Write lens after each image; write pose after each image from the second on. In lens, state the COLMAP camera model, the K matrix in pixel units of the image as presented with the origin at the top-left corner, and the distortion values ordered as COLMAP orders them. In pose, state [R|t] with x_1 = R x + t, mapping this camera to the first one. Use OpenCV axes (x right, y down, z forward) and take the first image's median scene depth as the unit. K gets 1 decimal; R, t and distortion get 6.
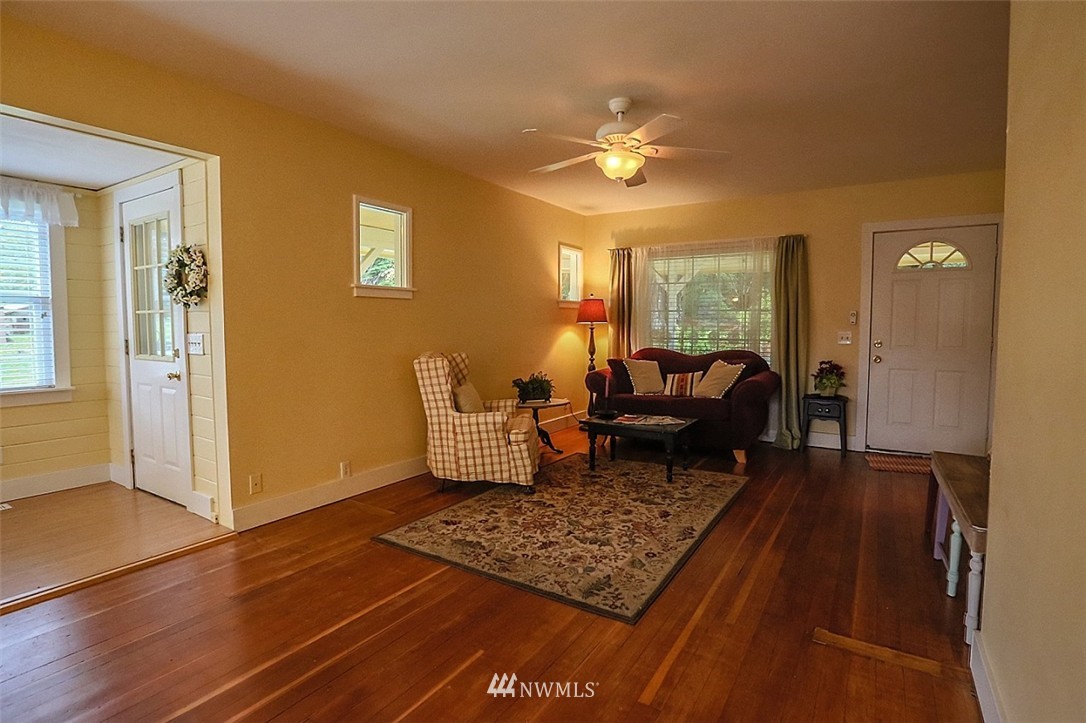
lens RADIAL K [[538.3, 0, 548.2], [0, 538.3, 358.1], [0, 0, 1]] dist [-0.056124, 0.019239]
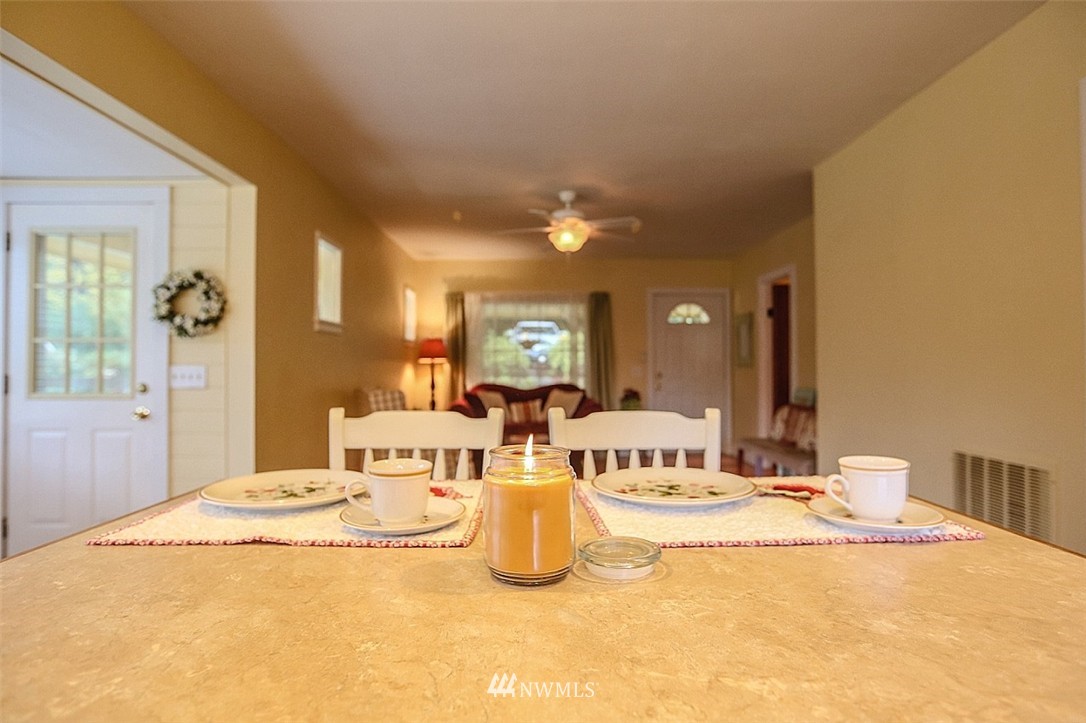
lens RADIAL K [[576.2, 0, 543.0], [0, 576.2, 361.5], [0, 0, 1]] dist [-0.001879, -0.000457]
pose [[0.846732, 0.003978, 0.532005, -0.654375], [0.032903, 0.997666, -0.059829, 0.024439], [-0.531001, 0.068163, 0.844625, -0.160976]]
